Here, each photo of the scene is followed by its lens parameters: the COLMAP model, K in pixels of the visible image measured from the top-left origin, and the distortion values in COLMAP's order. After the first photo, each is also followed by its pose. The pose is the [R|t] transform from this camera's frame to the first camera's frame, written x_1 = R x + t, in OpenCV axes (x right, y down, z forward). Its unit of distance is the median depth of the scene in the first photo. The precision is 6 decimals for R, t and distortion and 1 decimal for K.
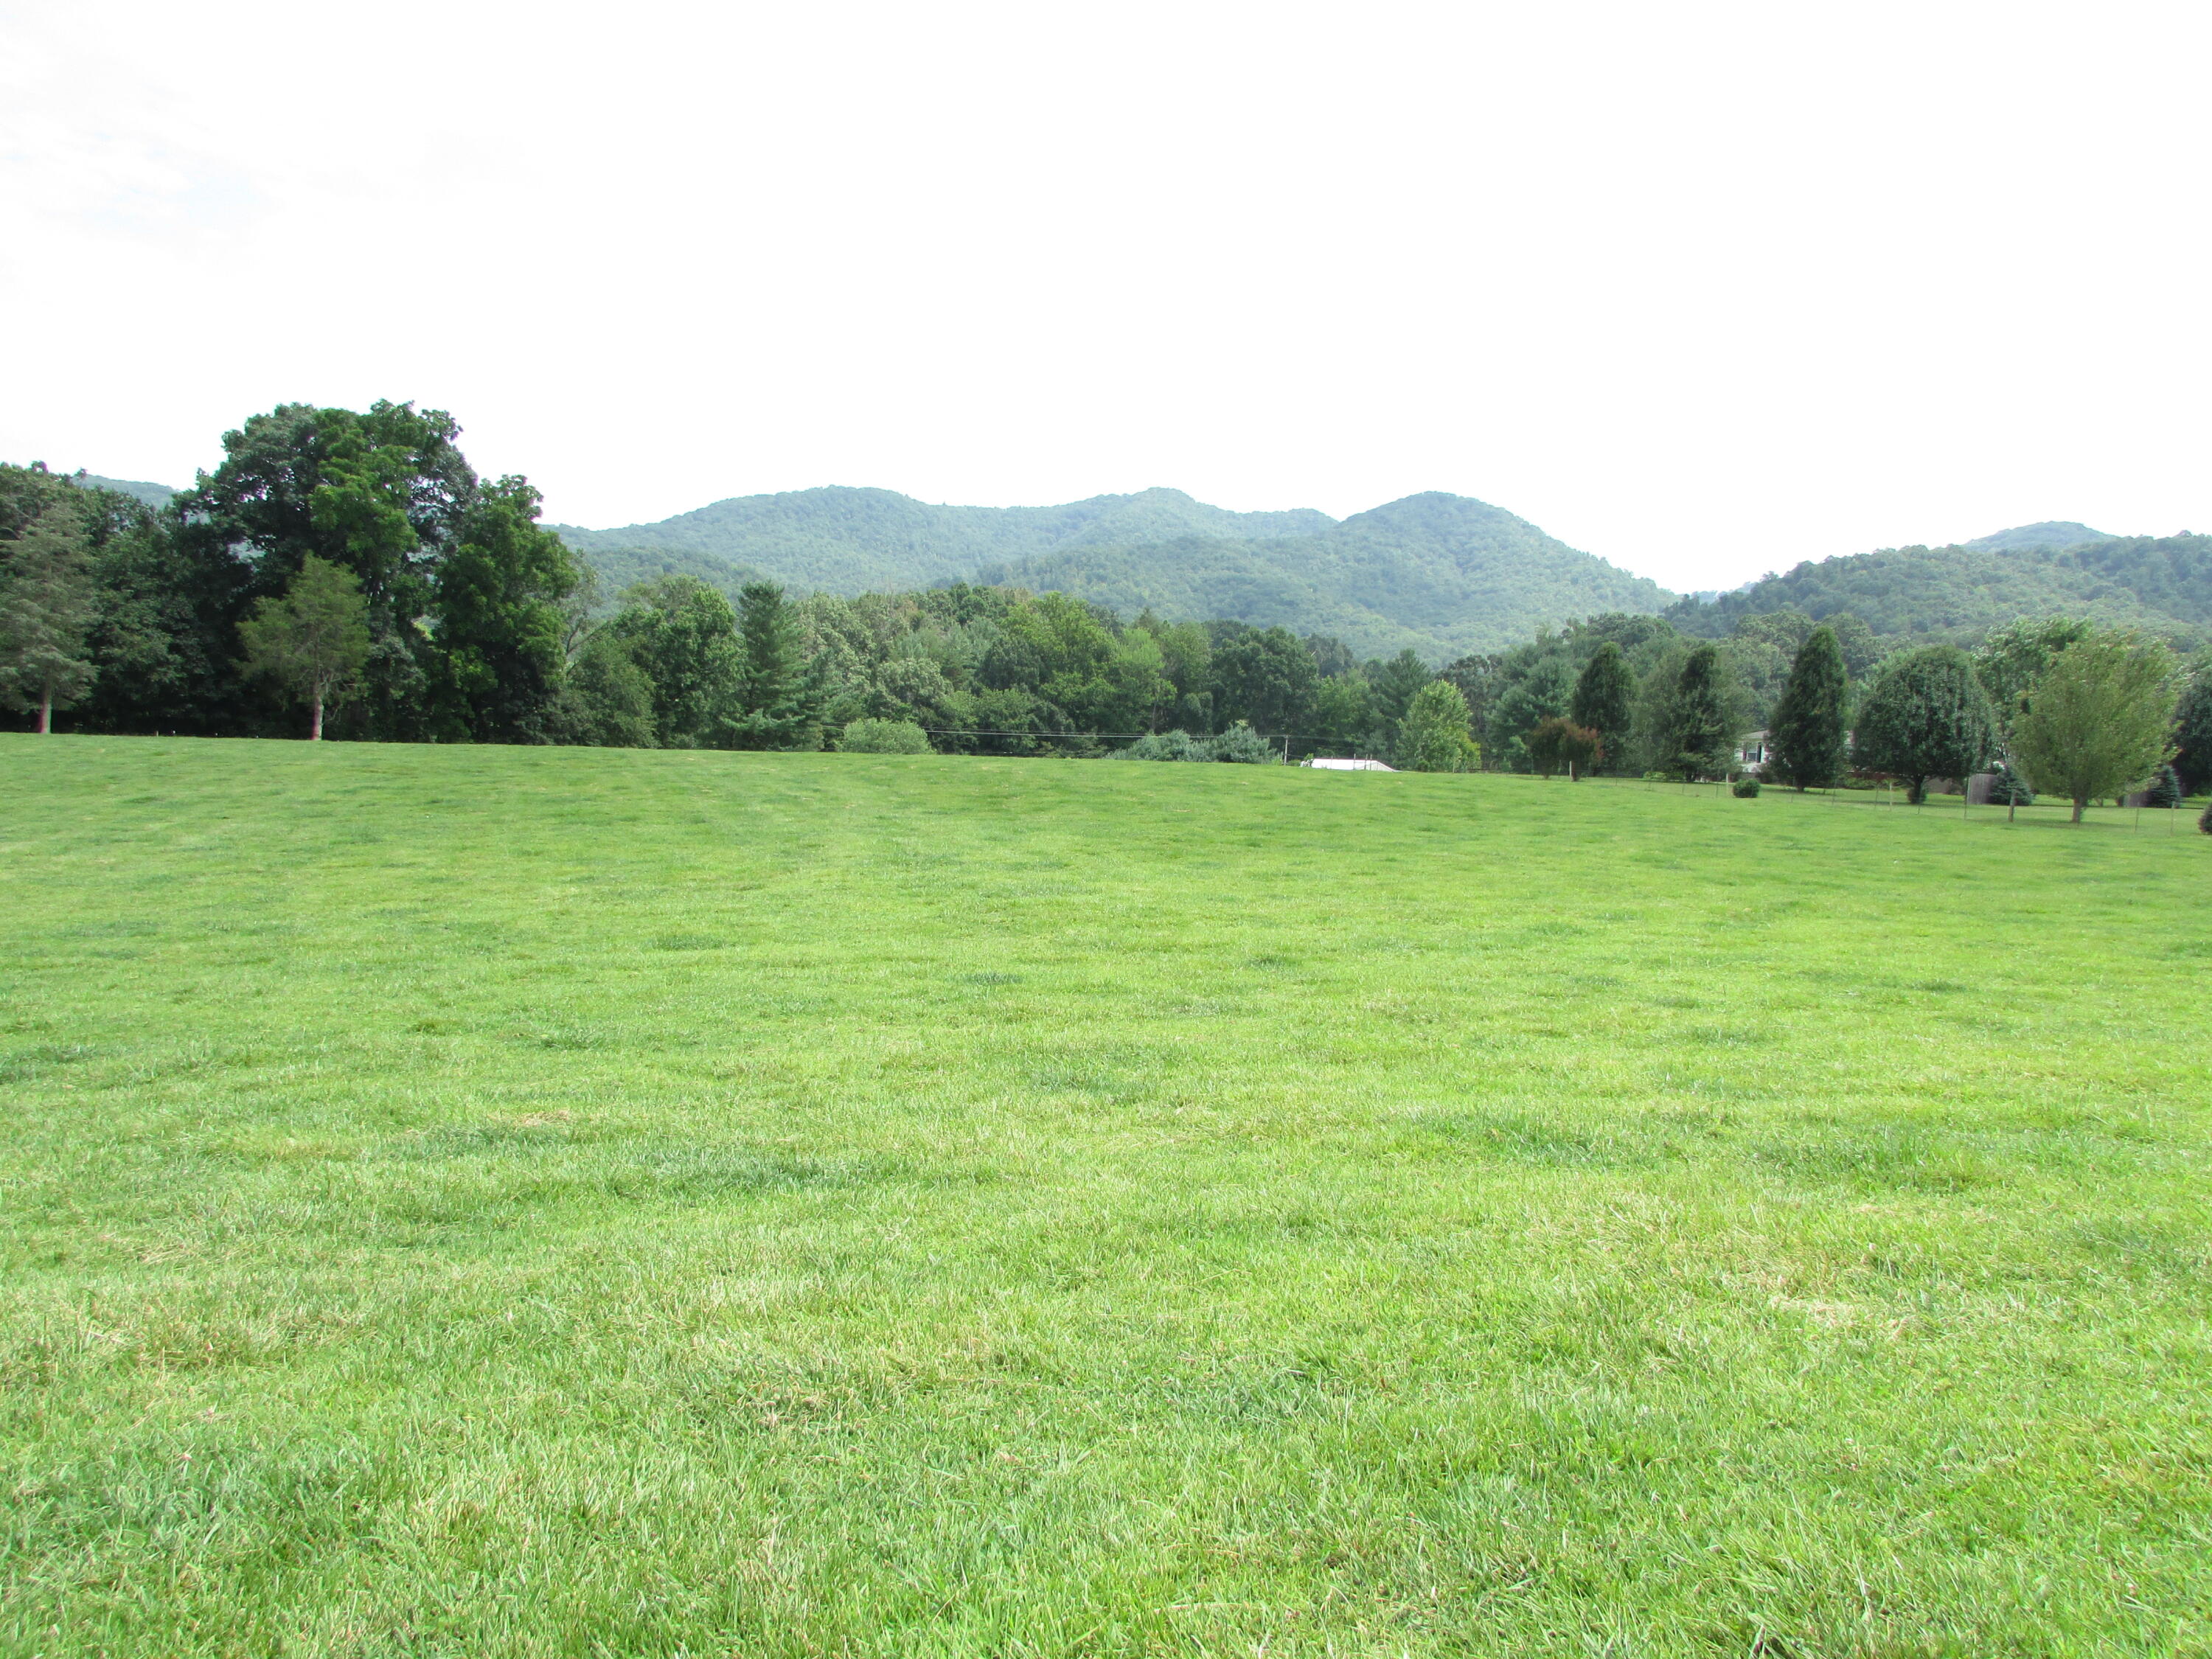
lens RADIAL K [[1587.8, 0, 1107.0], [0, 1587.8, 815.7], [0, 0, 1]] dist [-0.025431, 0.003503]
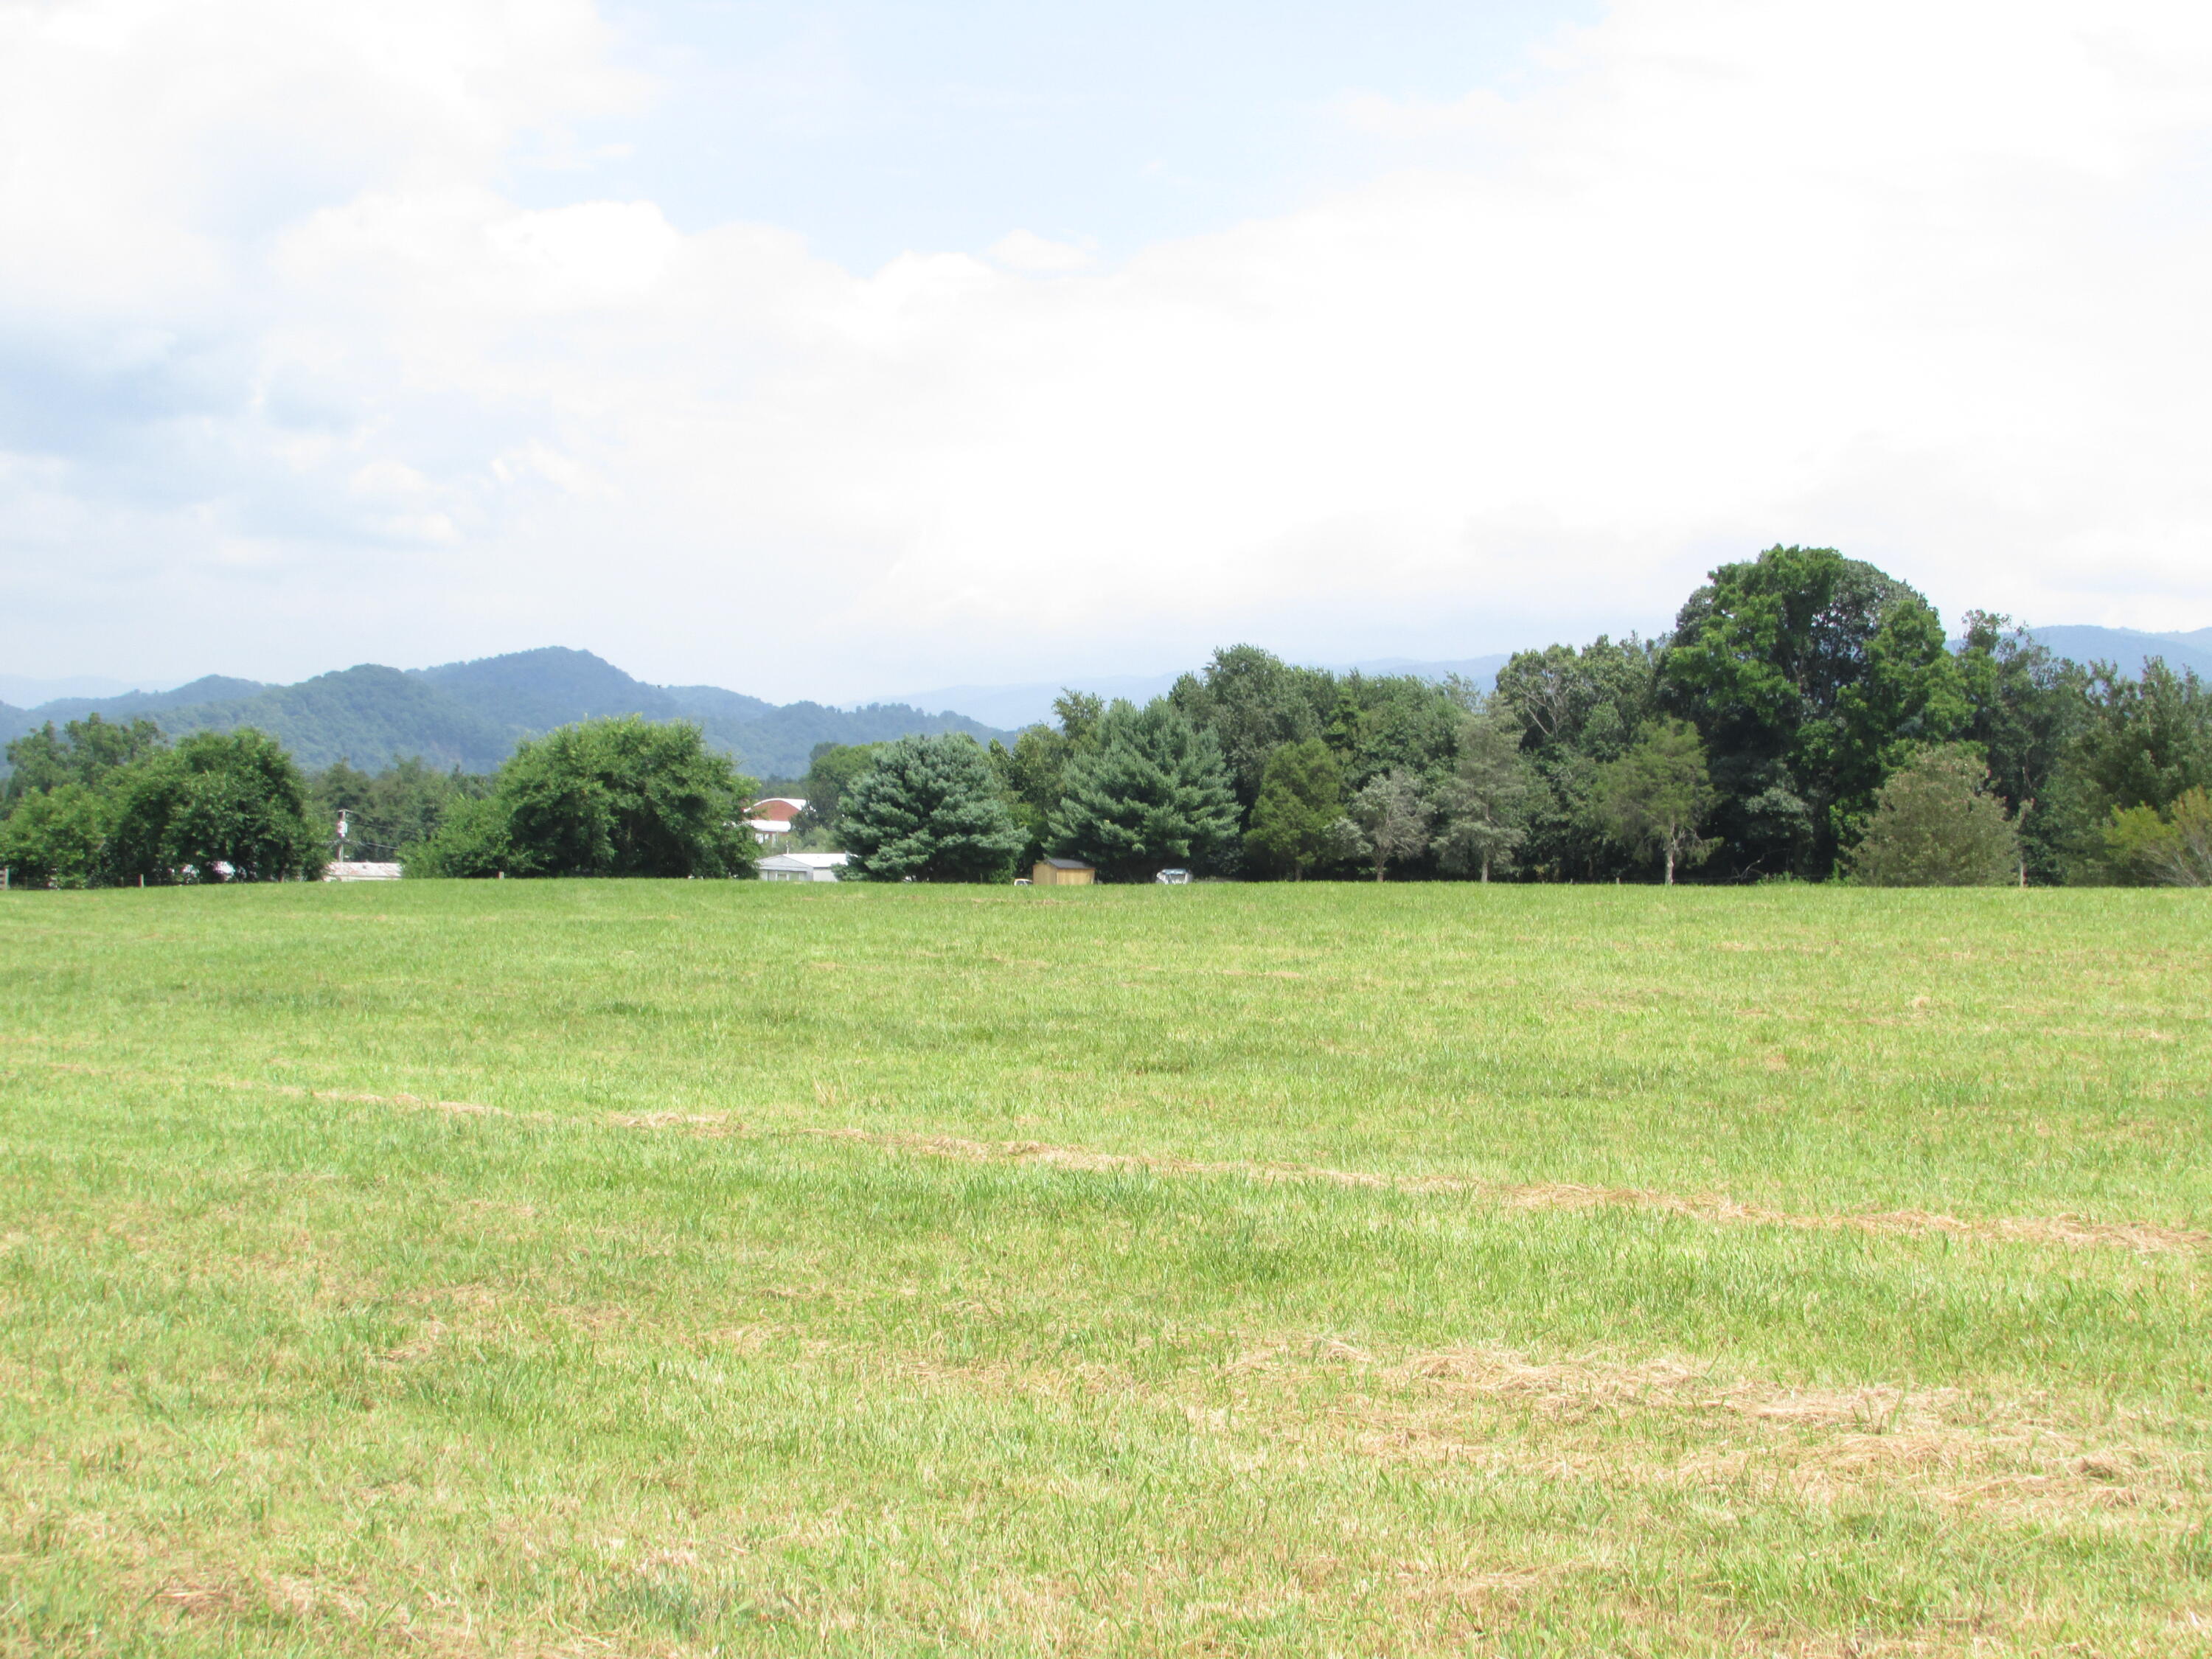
lens RADIAL K [[3345.8, 0, 1117.2], [0, 3345.8, 829.3], [0, 0, 1]] dist [-0.098024, -0.096284]
pose [[0.403611, -0.035647, -0.914236, 1.141459], [-0.041209, 0.997518, -0.057087, 0.040085], [0.914002, 0.060715, 0.401140, -0.161909]]
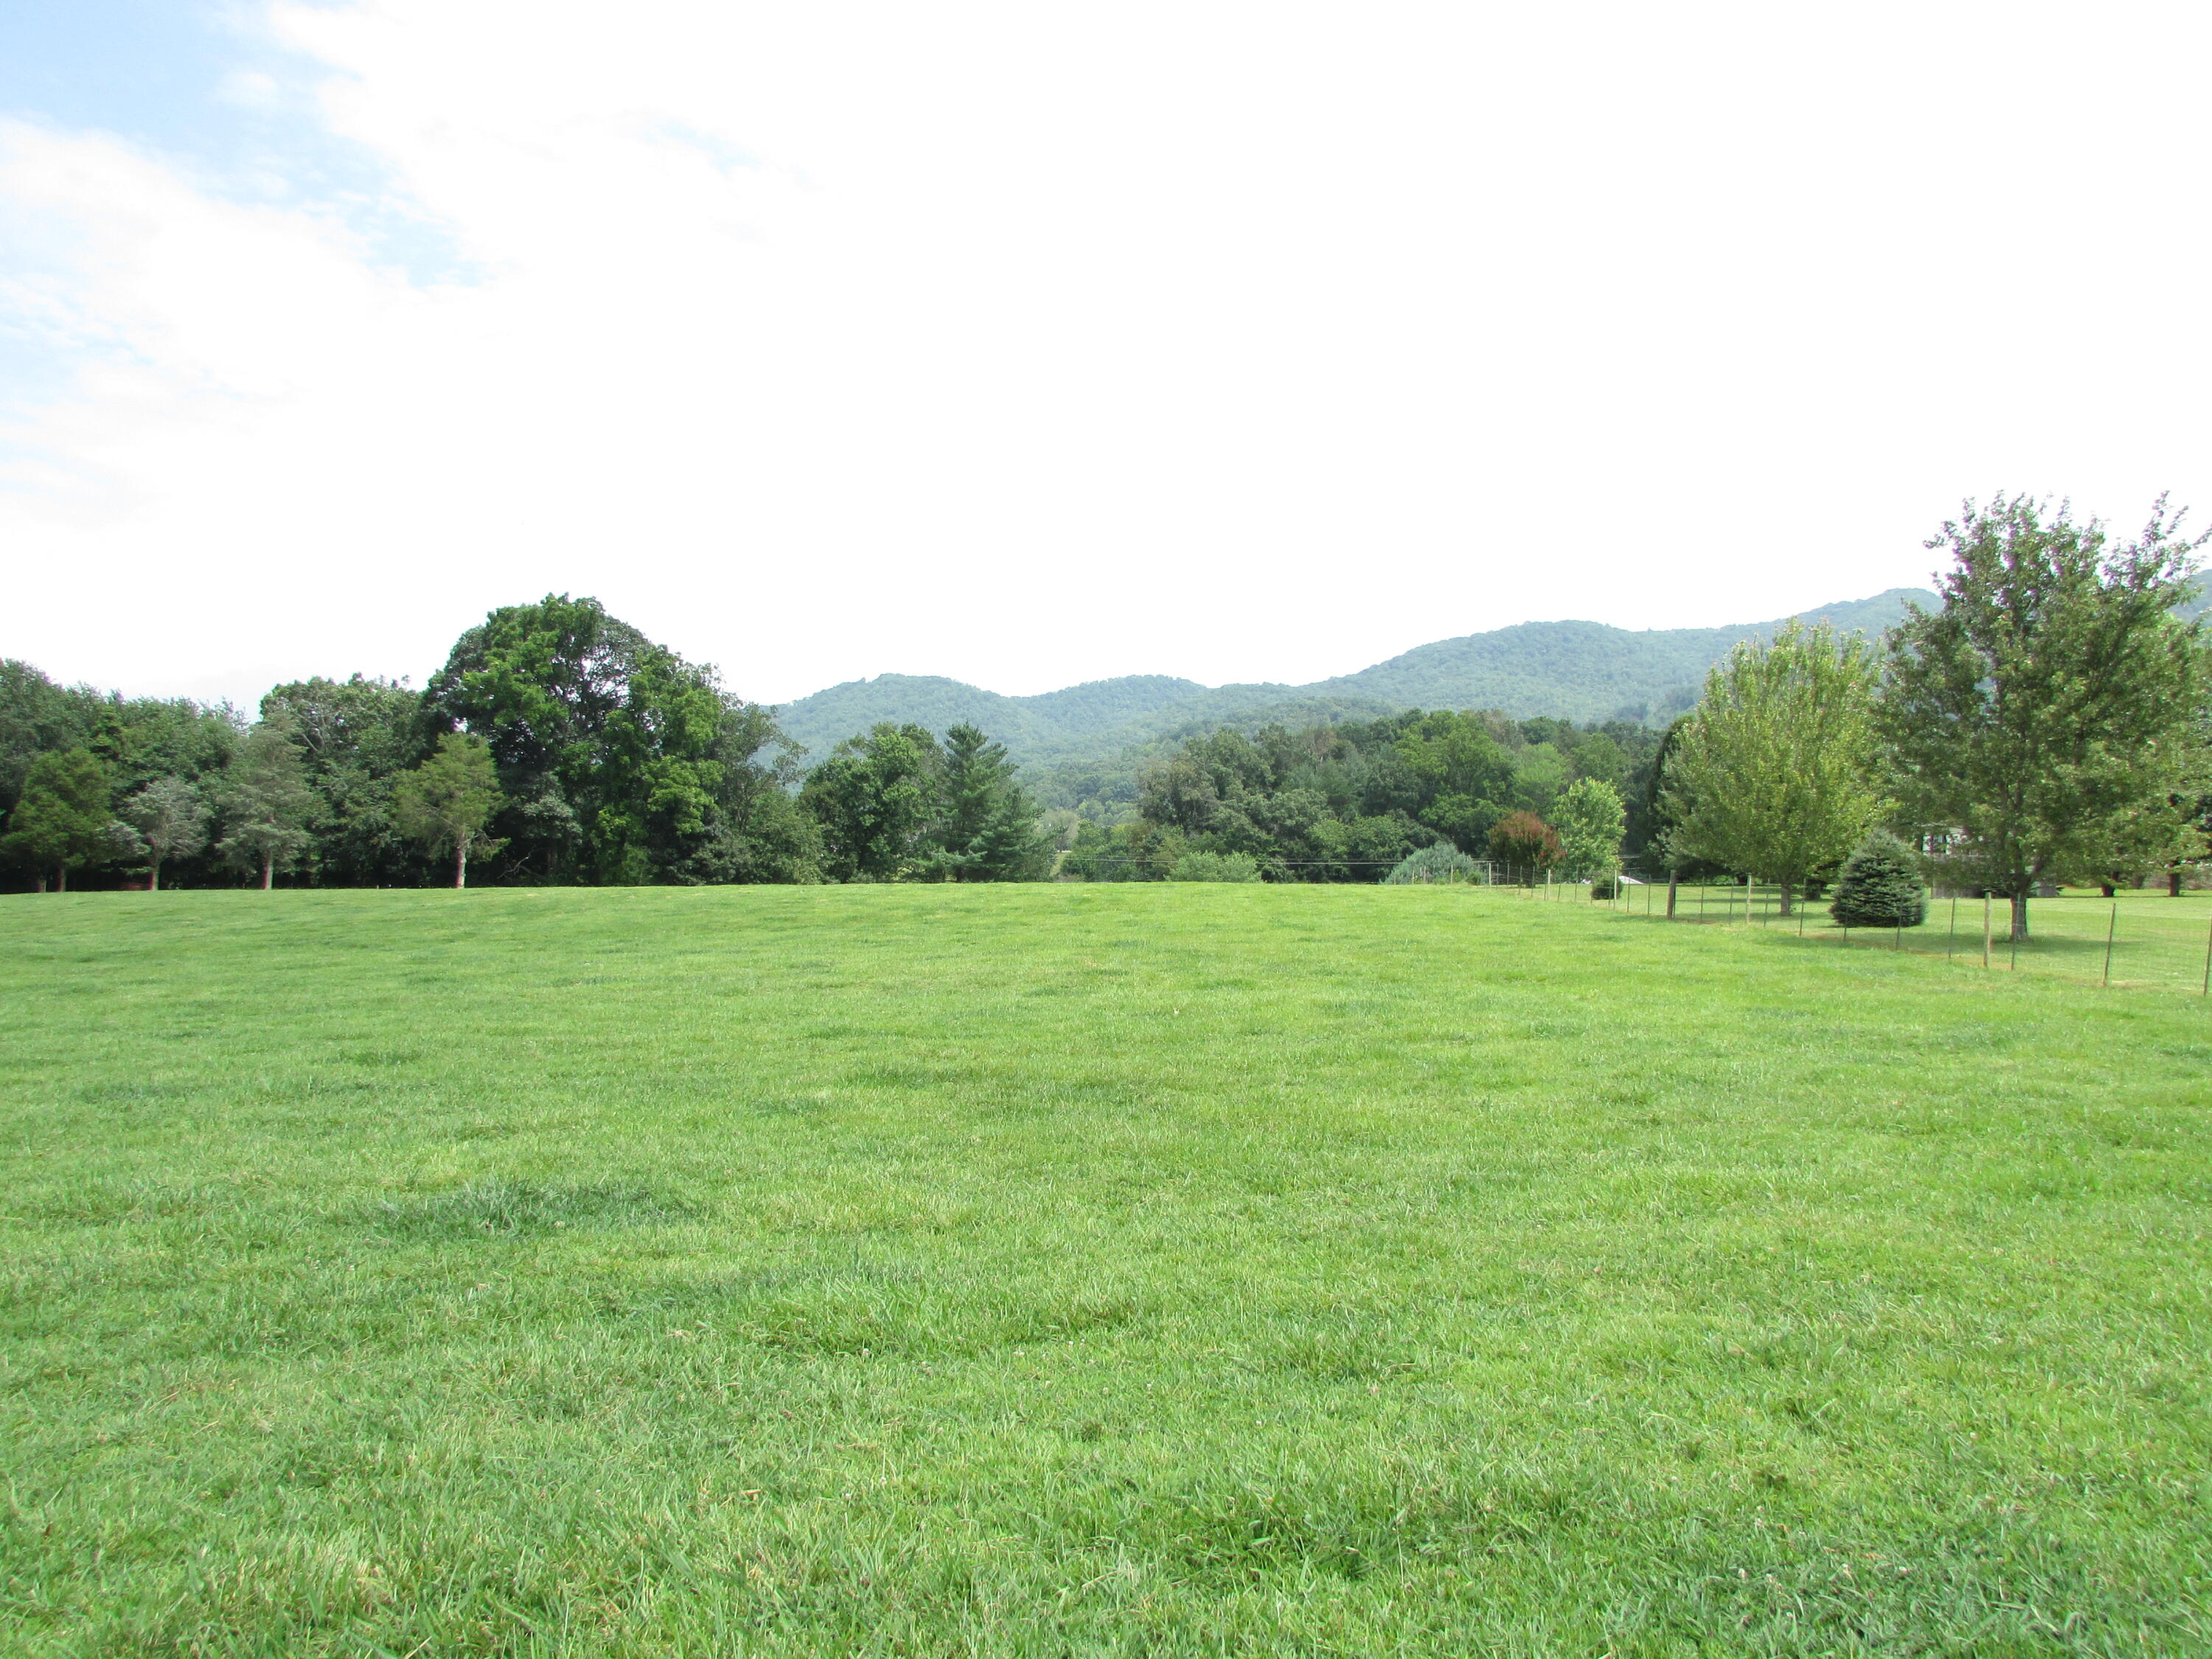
lens RADIAL K [[1583.0, 0, 1106.7], [0, 1583.0, 800.7], [0, 0, 1]] dist [-0.024764, -0.000063]
pose [[0.895846, -0.054556, -0.441004, 0.380741], [0.010973, 0.994848, -0.100782, 0.008678], [0.444230, 0.085446, 0.891829, 0.148752]]
